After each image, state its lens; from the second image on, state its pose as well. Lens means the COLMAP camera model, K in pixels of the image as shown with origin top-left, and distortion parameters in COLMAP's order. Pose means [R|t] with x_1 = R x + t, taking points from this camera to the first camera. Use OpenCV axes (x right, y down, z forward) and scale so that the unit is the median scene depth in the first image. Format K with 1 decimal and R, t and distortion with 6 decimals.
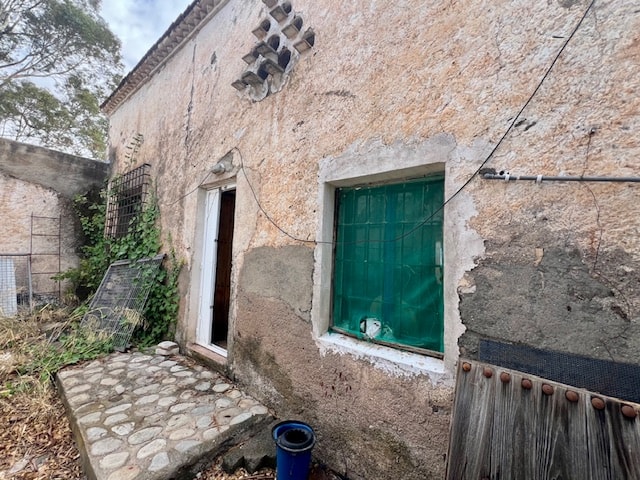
lens RADIAL K [[273.3, 0, 320.0], [0, 273.3, 240.0], [0, 0, 1]] dist [-0.002636, -0.000145]
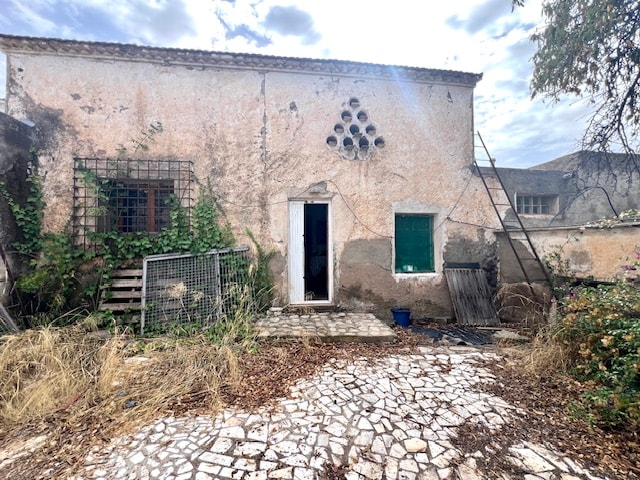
lens RADIAL K [[273.3, 0, 320.0], [0, 273.3, 240.0], [0, 0, 1]] dist [-0.002636, -0.000145]
pose [[0.685760, -0.035559, 0.726959, -2.118411], [-0.018257, 0.997651, 0.066021, -0.110926], [-0.727599, -0.058546, 0.683500, -0.173931]]
